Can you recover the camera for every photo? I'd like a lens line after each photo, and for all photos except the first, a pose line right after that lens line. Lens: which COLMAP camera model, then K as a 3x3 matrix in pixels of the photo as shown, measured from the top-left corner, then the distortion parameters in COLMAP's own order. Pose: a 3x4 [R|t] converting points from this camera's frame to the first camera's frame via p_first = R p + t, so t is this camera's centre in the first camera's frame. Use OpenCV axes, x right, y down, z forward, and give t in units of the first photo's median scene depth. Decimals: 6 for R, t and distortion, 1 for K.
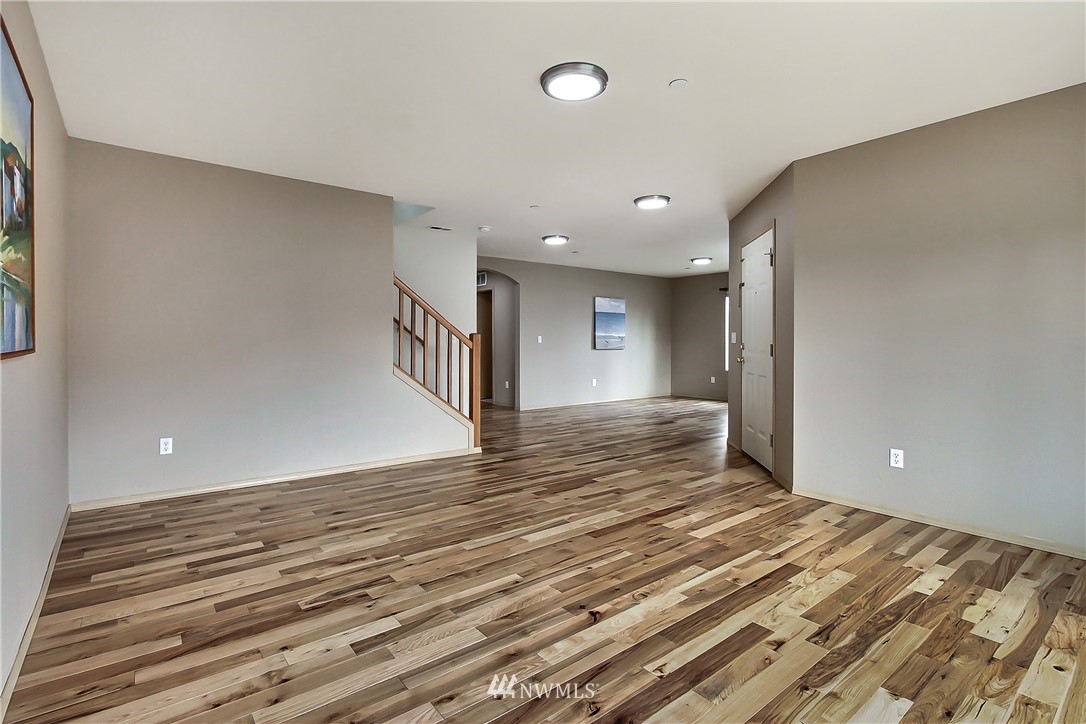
lens RADIAL K [[513.6, 0, 537.7], [0, 513.6, 348.4], [0, 0, 1]] dist [-0.000534, 0.000043]
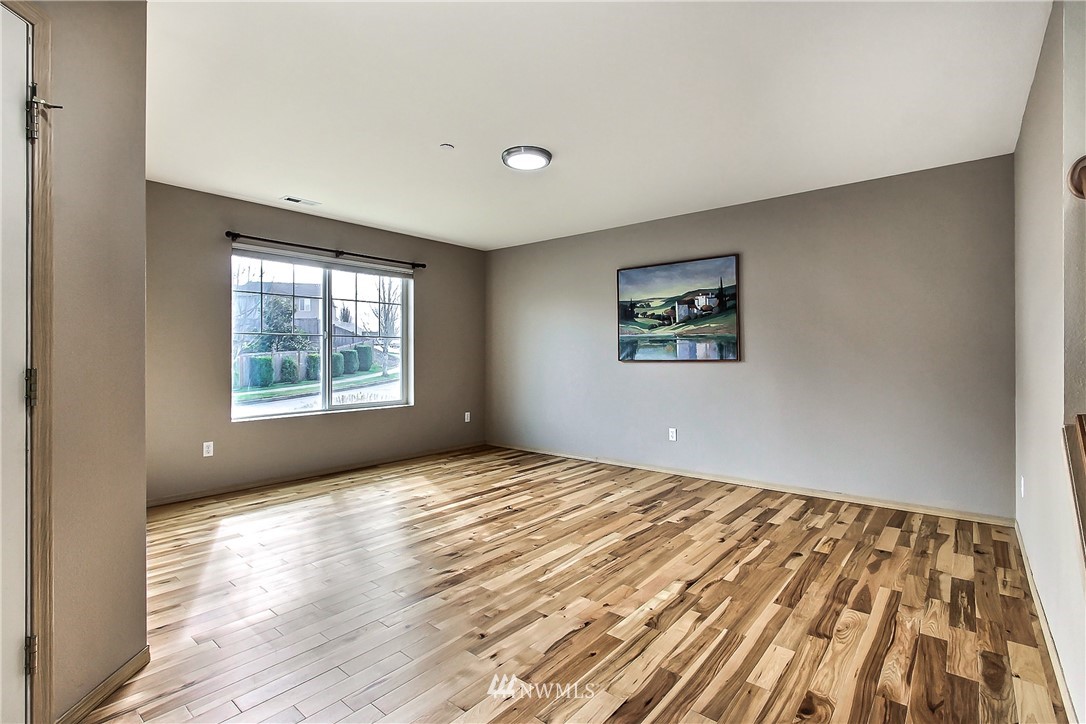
lens RADIAL K [[513.6, 0, 537.7], [0, 513.6, 348.4], [0, 0, 1]] dist [-0.000534, 0.000043]
pose [[-0.980160, -0.001355, -0.198205, 0.297418], [-0.001603, 0.999998, 0.001091, -0.051854], [0.198203, 0.001387, -0.980160, 2.238426]]
